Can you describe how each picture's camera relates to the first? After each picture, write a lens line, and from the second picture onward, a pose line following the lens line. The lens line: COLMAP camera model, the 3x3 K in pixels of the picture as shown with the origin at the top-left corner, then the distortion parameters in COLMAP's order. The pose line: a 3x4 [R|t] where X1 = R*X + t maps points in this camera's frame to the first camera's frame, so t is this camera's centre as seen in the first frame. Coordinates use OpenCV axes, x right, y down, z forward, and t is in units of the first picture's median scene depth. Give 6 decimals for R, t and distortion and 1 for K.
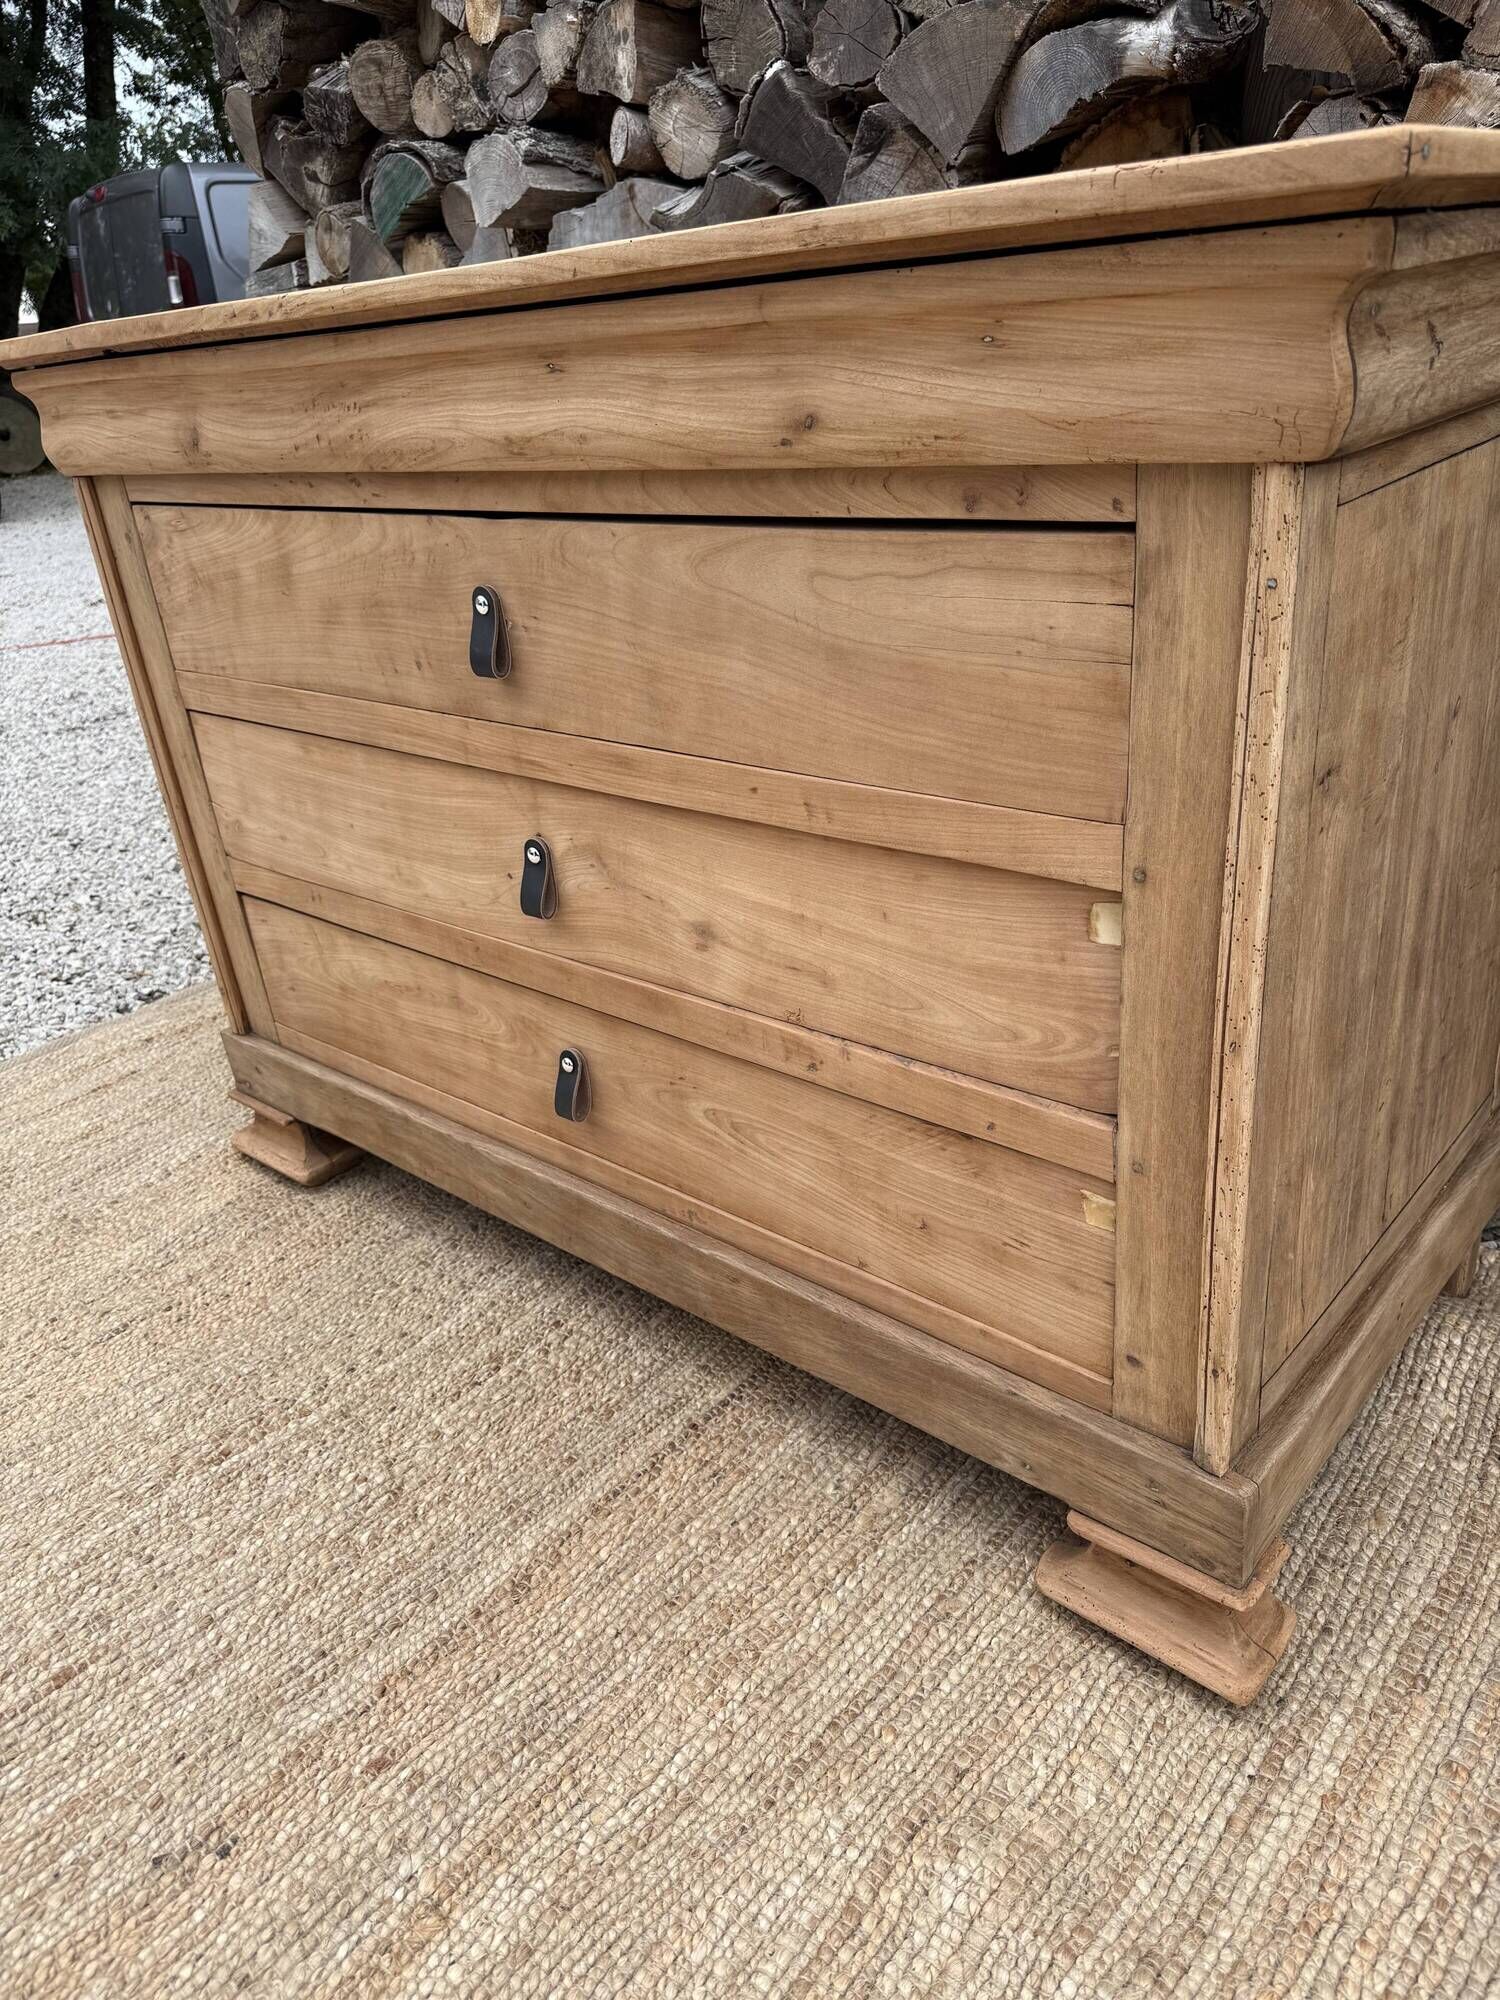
lens RADIAL K [[1417.4, 0, 762.2], [0, 1417.4, 1013.1], [0, 0, 1]] dist [0.019901, -0.027625]
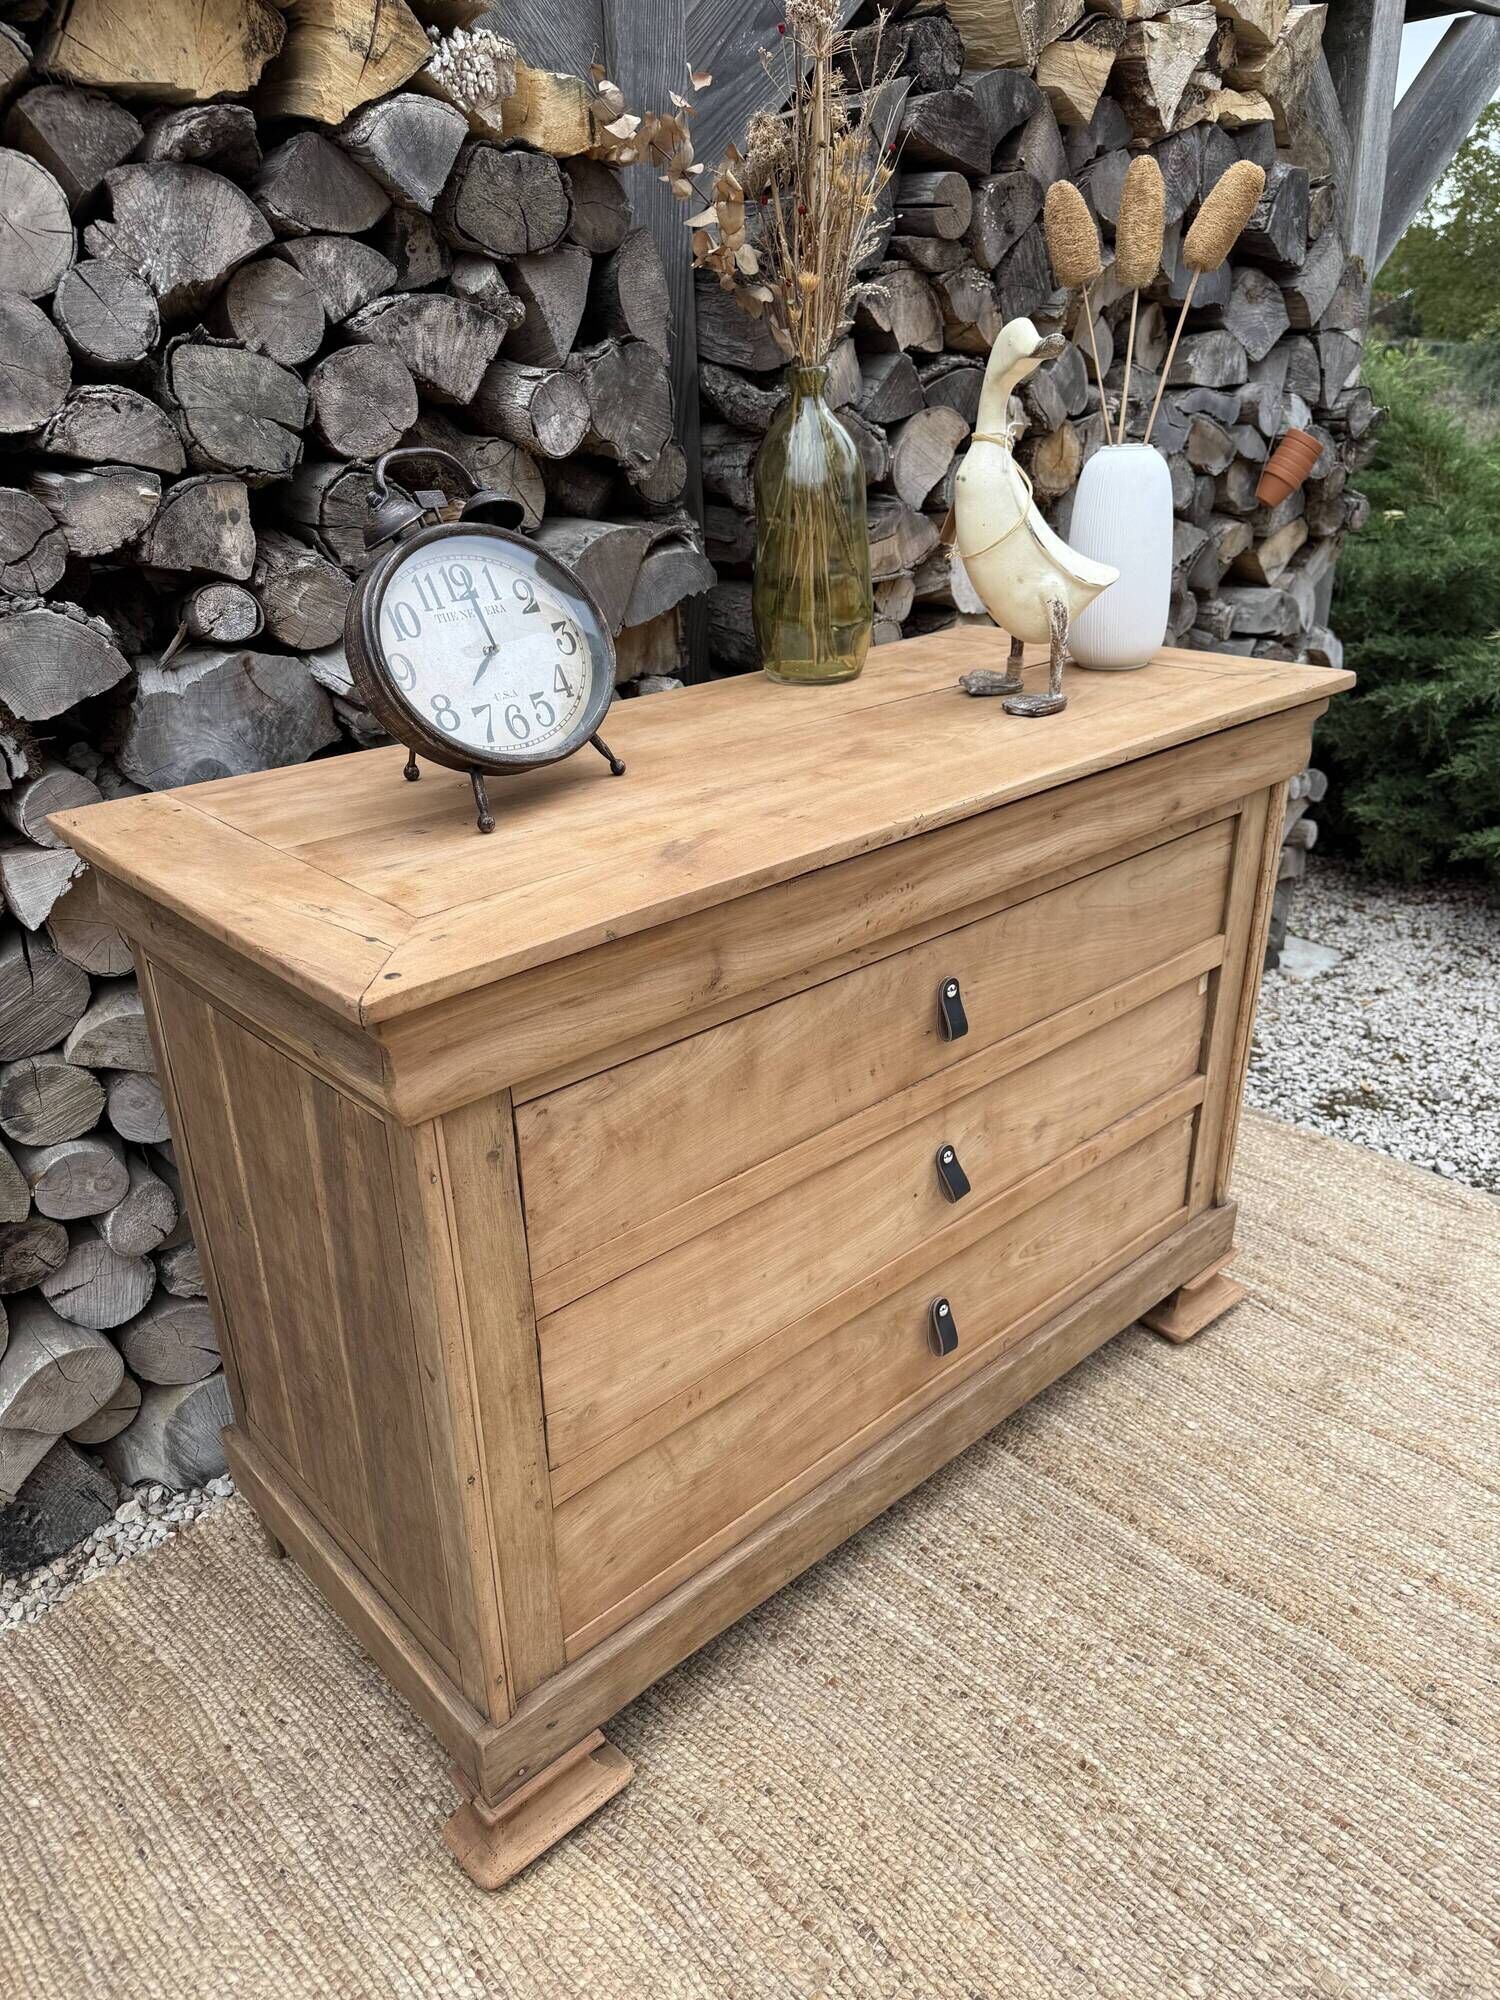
lens RADIAL K [[1417.4, 0, 751.6], [0, 1417.4, 1003.8], [0, 0, 1]] dist [0.019901, -0.027625]
pose [[0.120867, -0.333740, 0.934884, -1.328220], [0.454285, 0.855977, 0.246839, -0.628593], [-0.882619, 0.394869, 0.255073, 0.755147]]
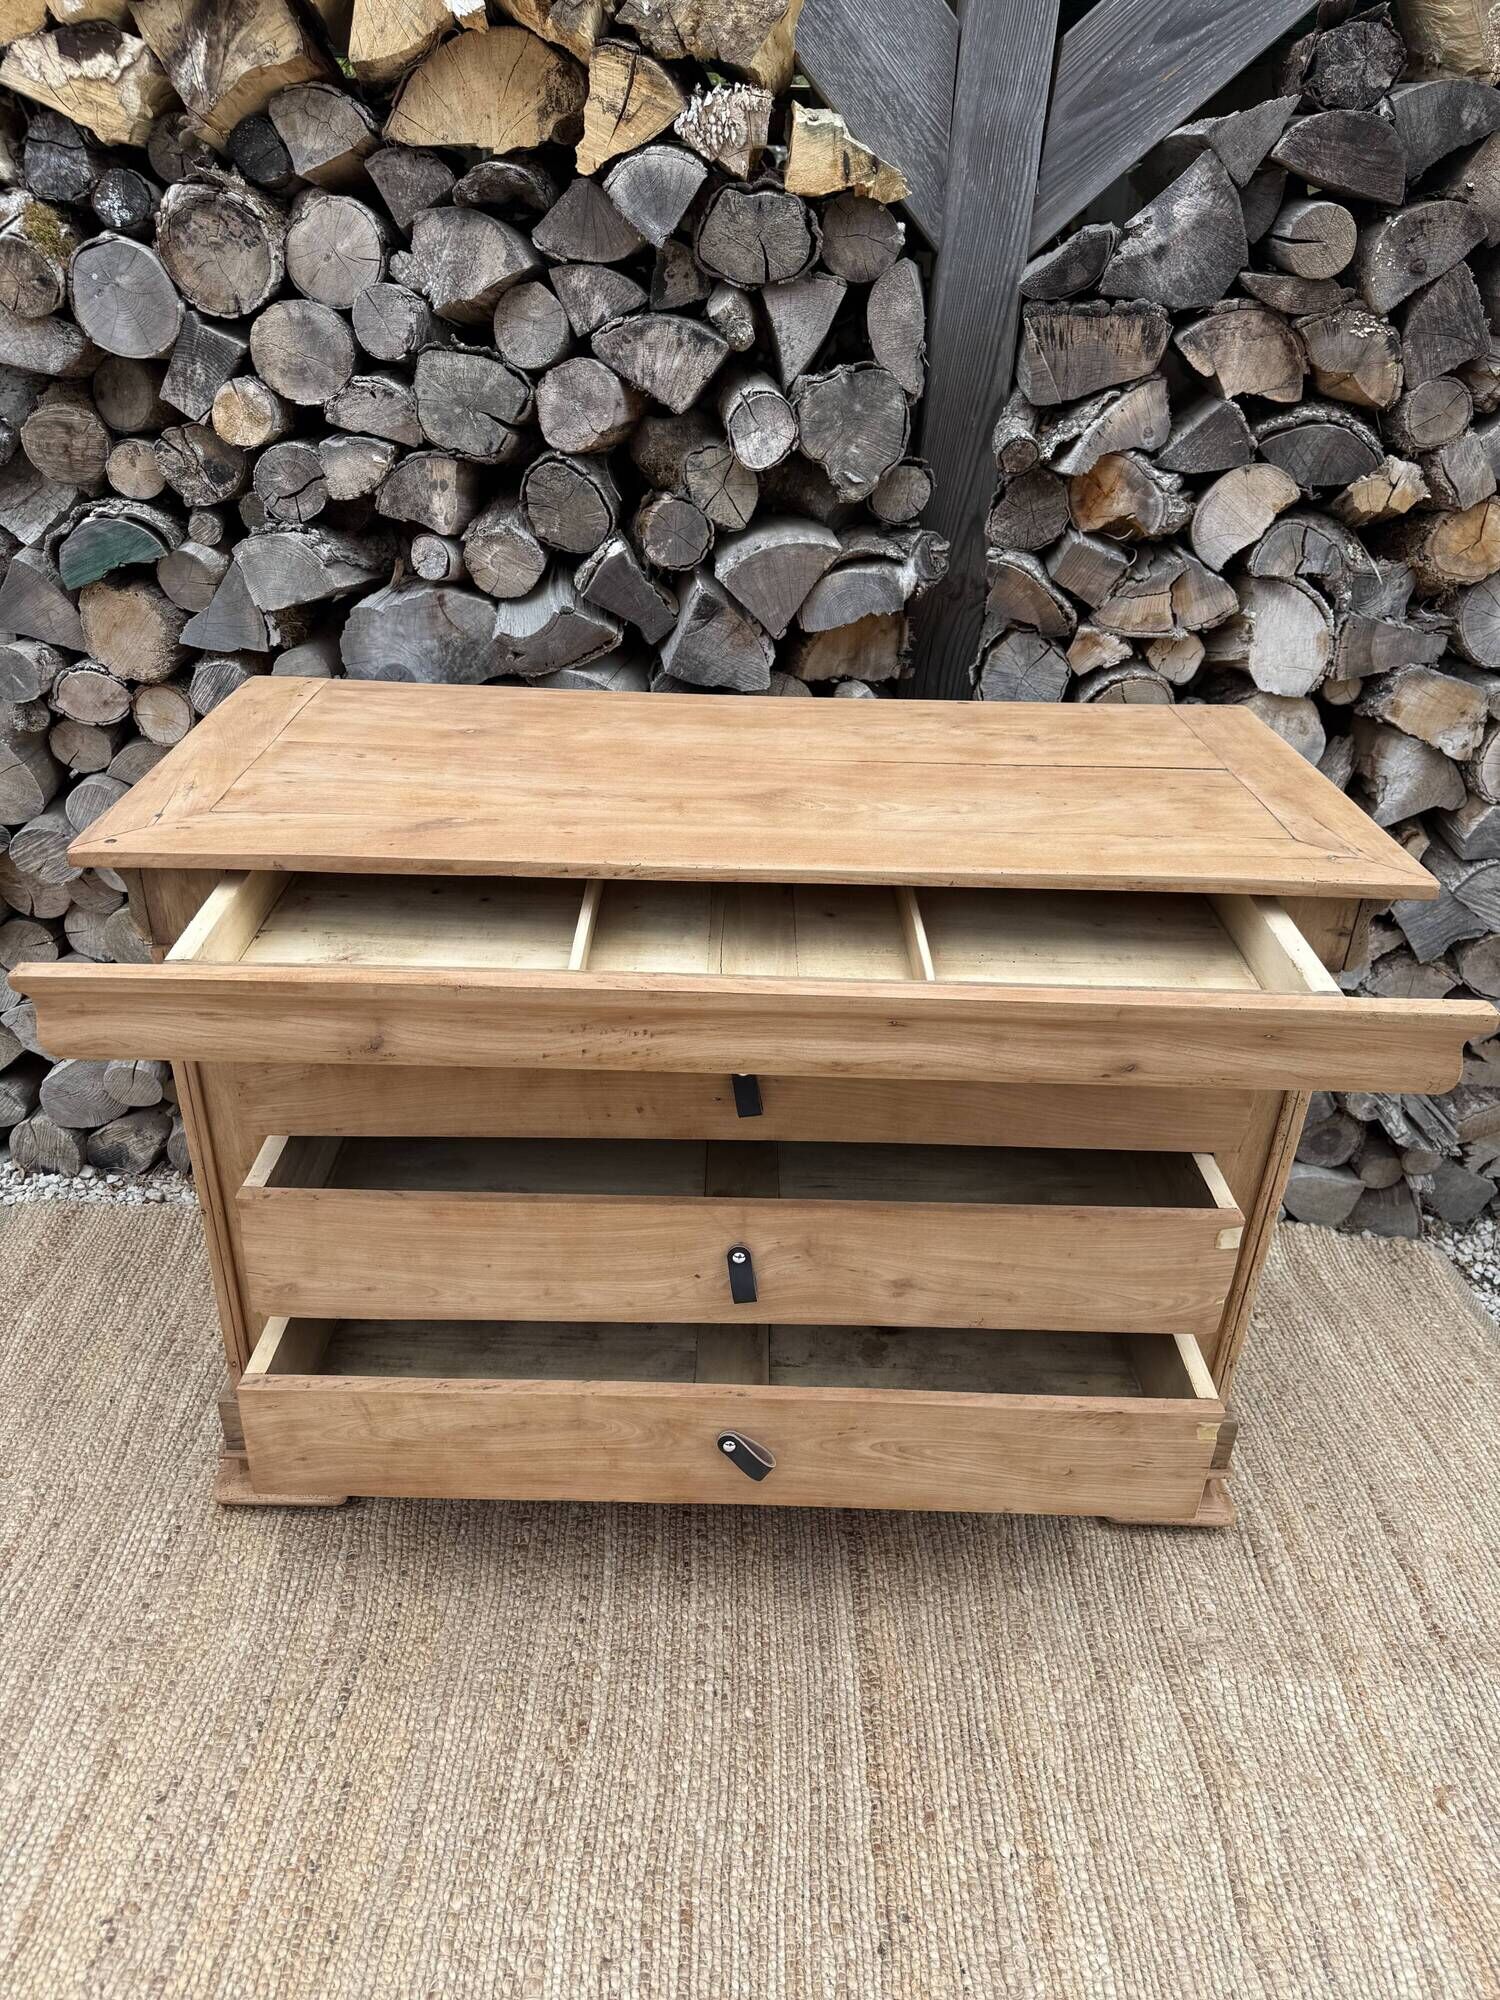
lens RADIAL K [[1417.4, 0, 742.6], [0, 1417.4, 1000.6], [0, 0, 1]] dist [0.019901, -0.027625]
pose [[0.749569, -0.215466, 0.625876, -0.968523], [0.203826, 0.974726, 0.091455, -0.411126], [-0.629763, 0.059018, 0.774542, -0.085760]]
